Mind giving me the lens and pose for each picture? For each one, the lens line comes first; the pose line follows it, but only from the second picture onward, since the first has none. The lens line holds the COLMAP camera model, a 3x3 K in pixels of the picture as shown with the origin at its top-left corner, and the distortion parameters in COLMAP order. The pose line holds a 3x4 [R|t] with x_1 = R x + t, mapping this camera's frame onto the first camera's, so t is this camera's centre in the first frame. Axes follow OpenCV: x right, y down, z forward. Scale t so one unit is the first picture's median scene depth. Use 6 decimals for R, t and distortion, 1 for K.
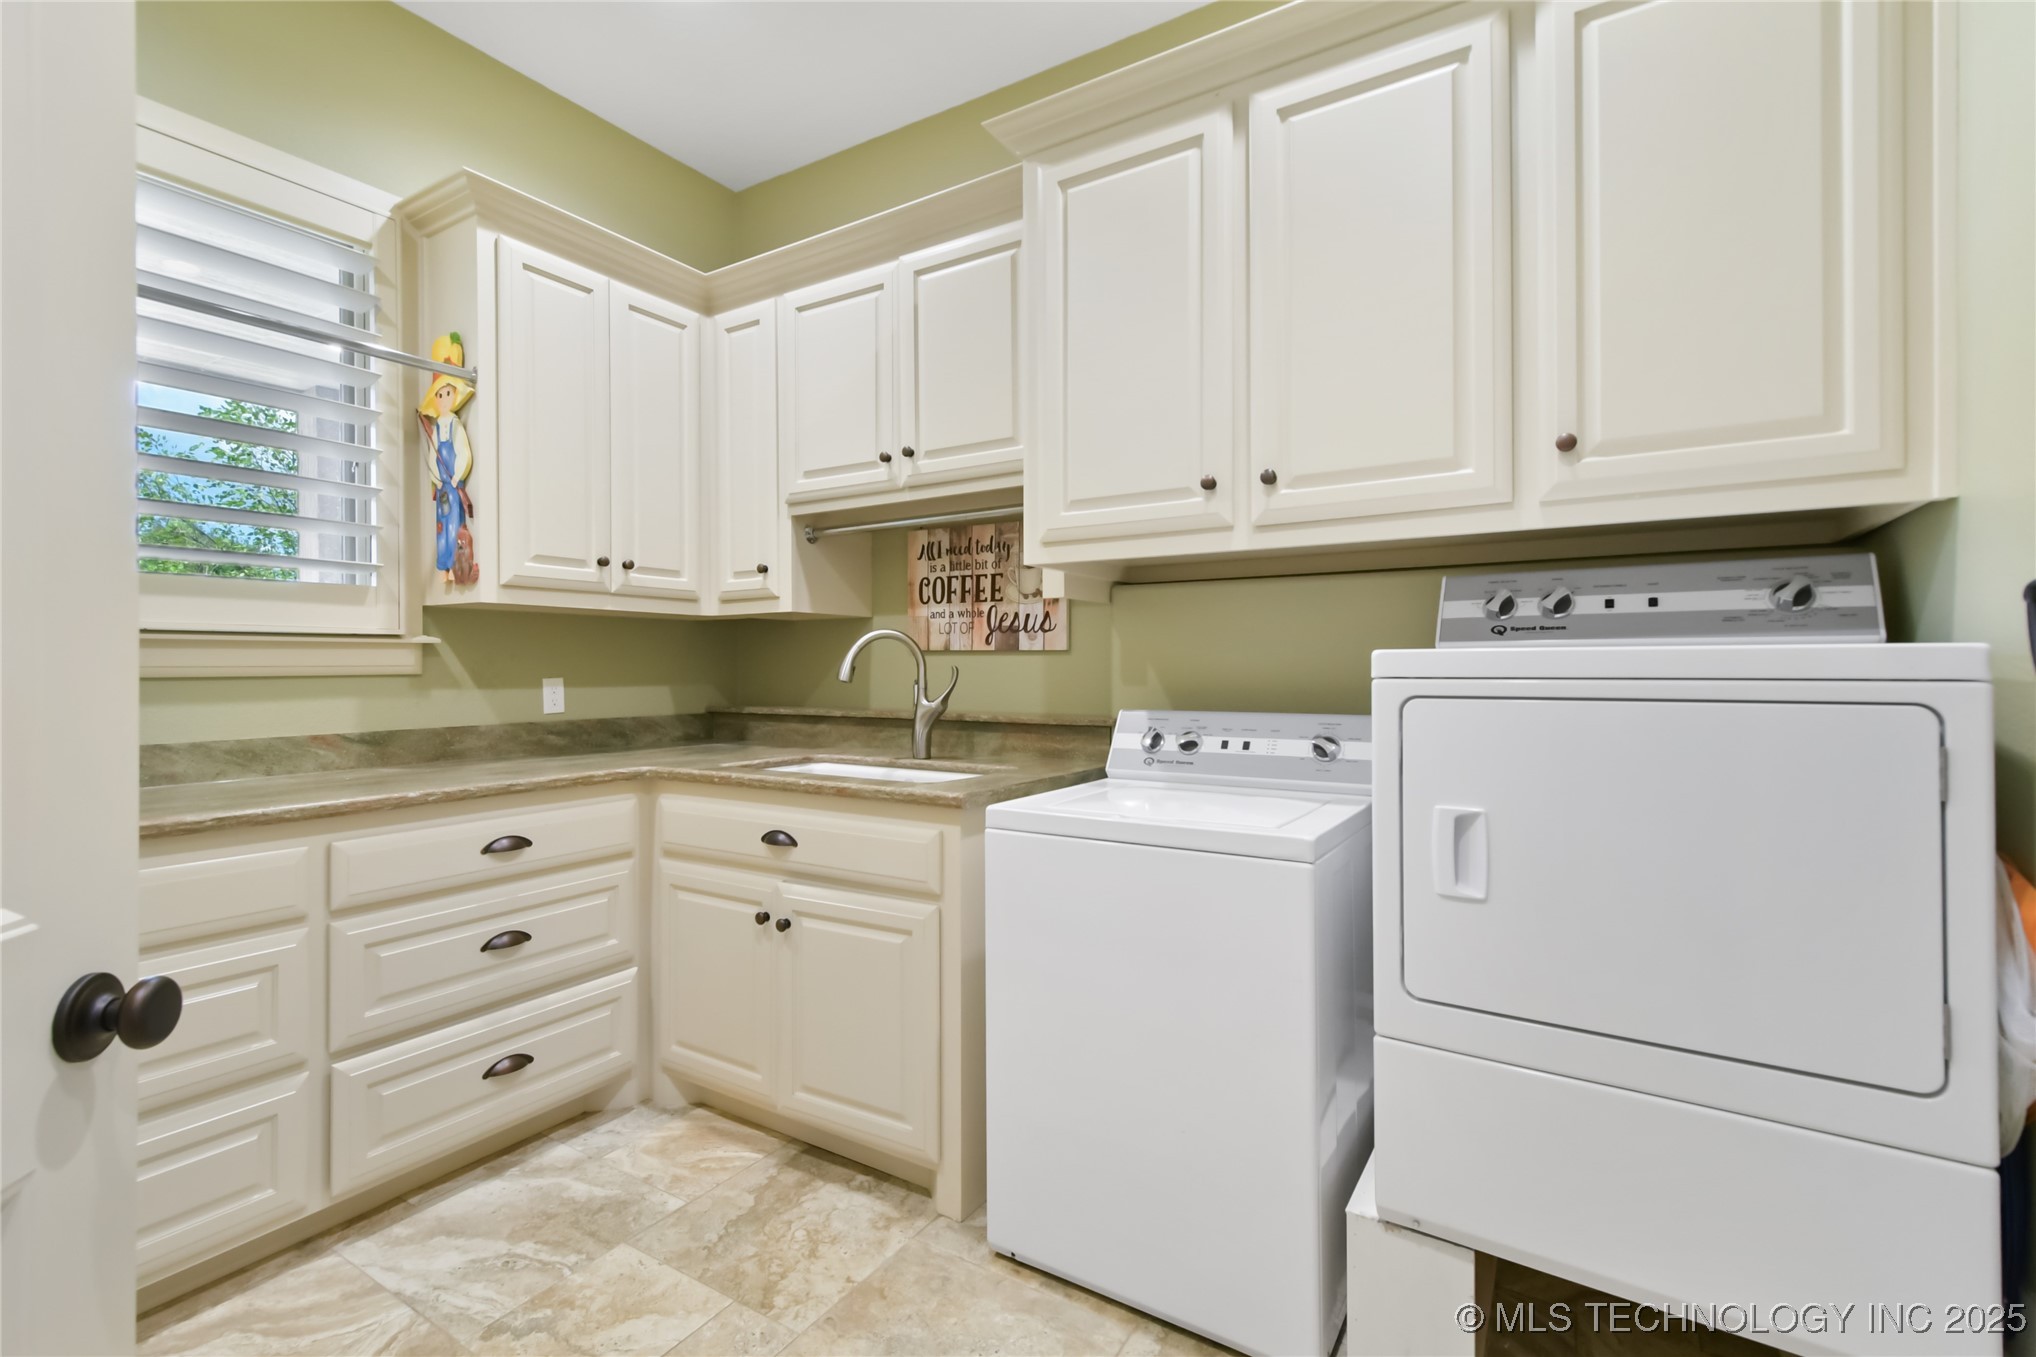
lens RADIAL K [[914.4, 0, 1010.5], [0, 914.4, 668.6], [0, 0, 1]] dist [0.009786, -0.003448]
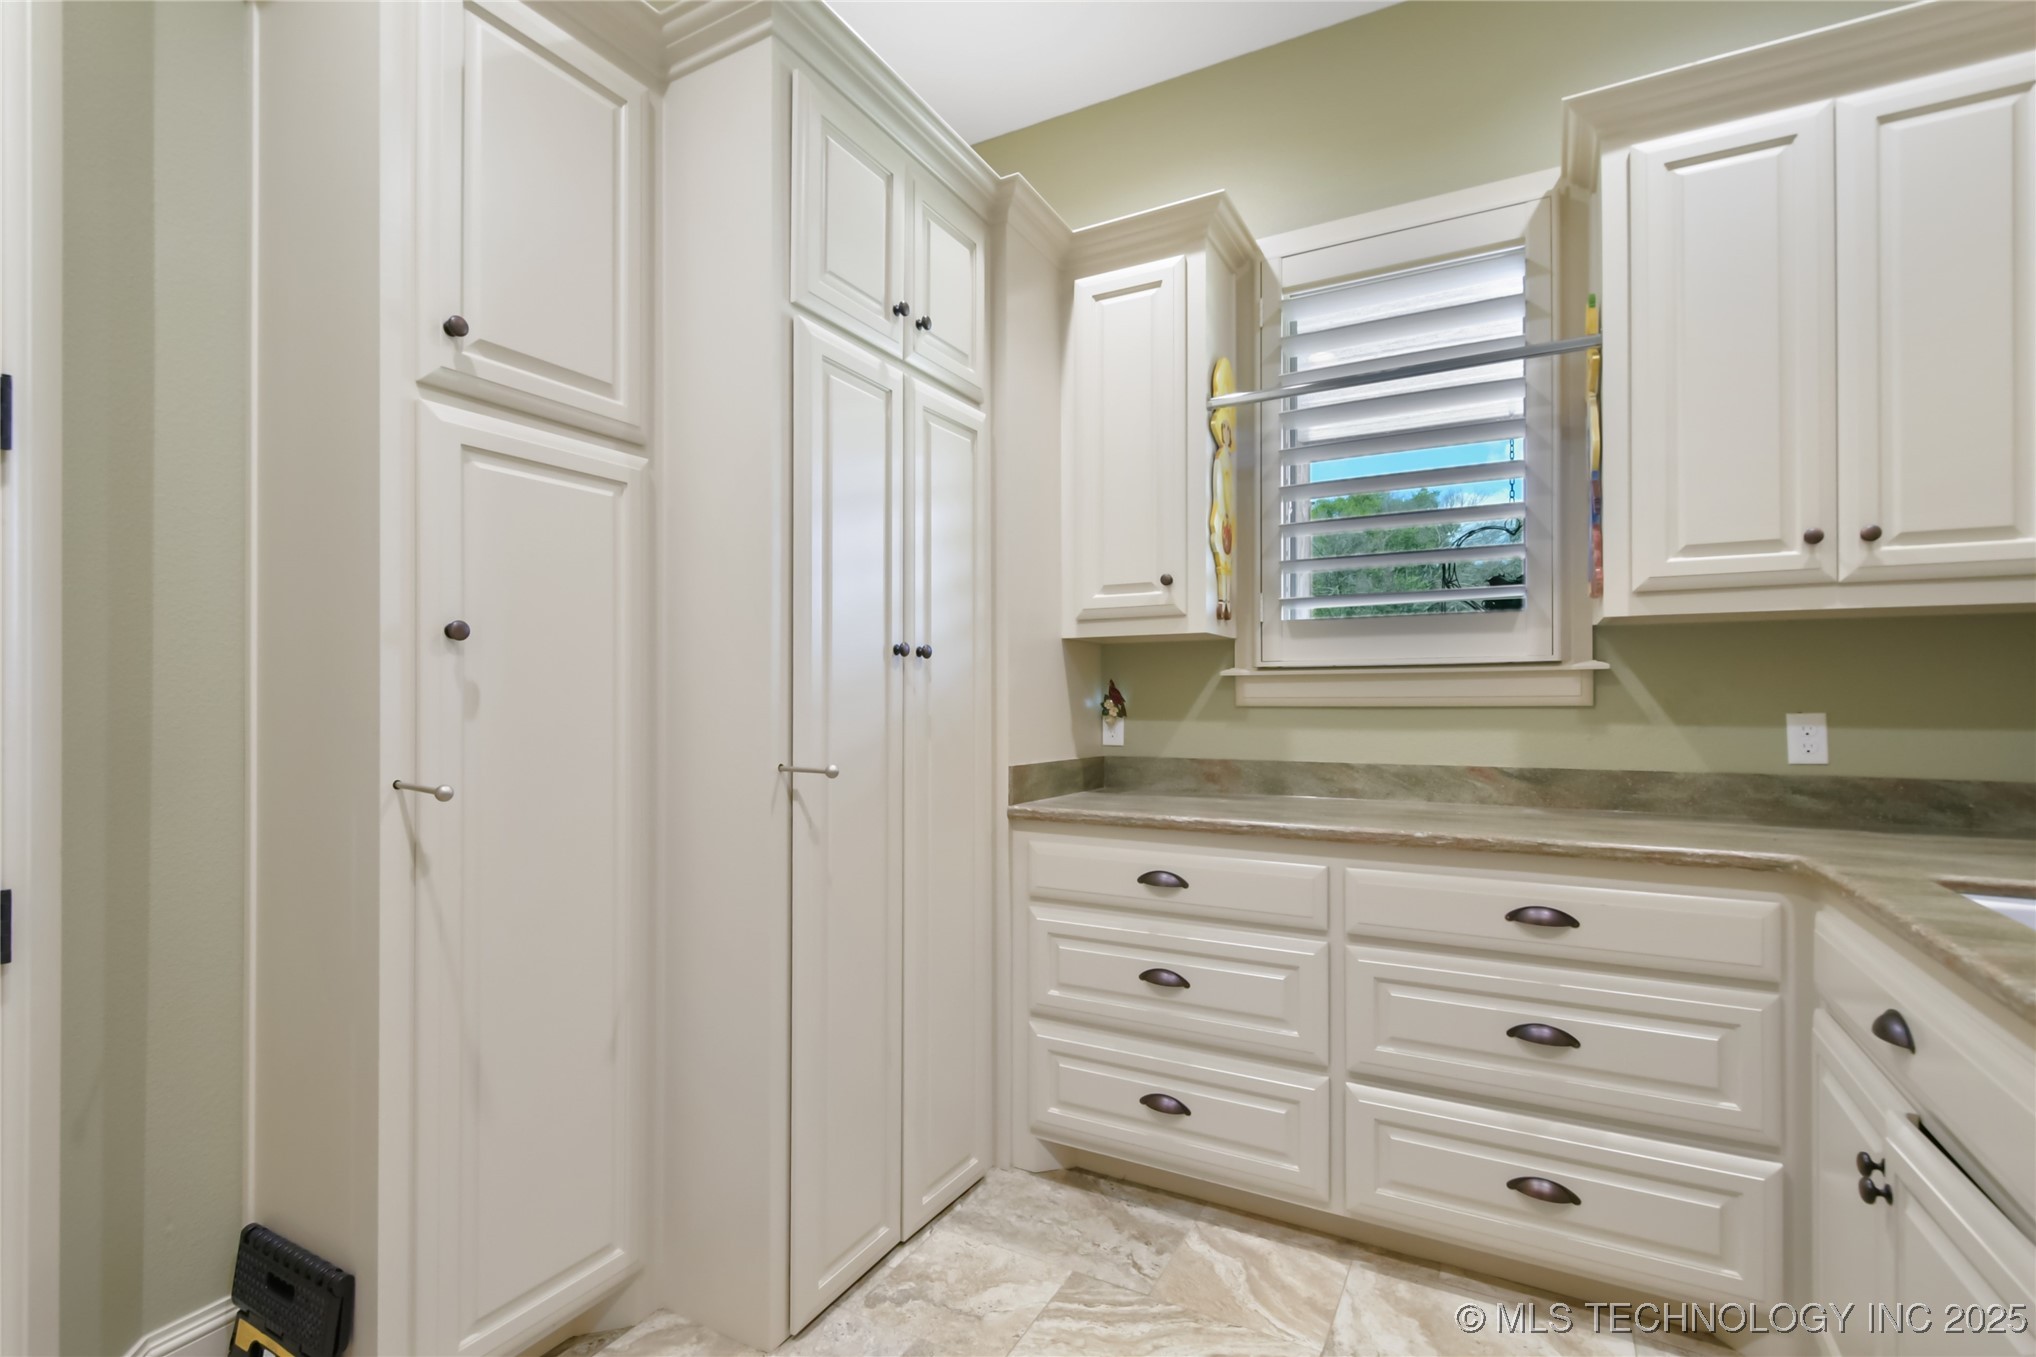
lens RADIAL K [[964.8, 0, 963.9], [0, 964.8, 699.4], [0, 0, 1]] dist [0.004715, -0.000390]
pose [[0.021349, 0.002921, -0.999768, 0.285441], [-0.000221, 0.999996, 0.002917, -0.002671], [0.999772, 0.000159, 0.021349, 0.457608]]
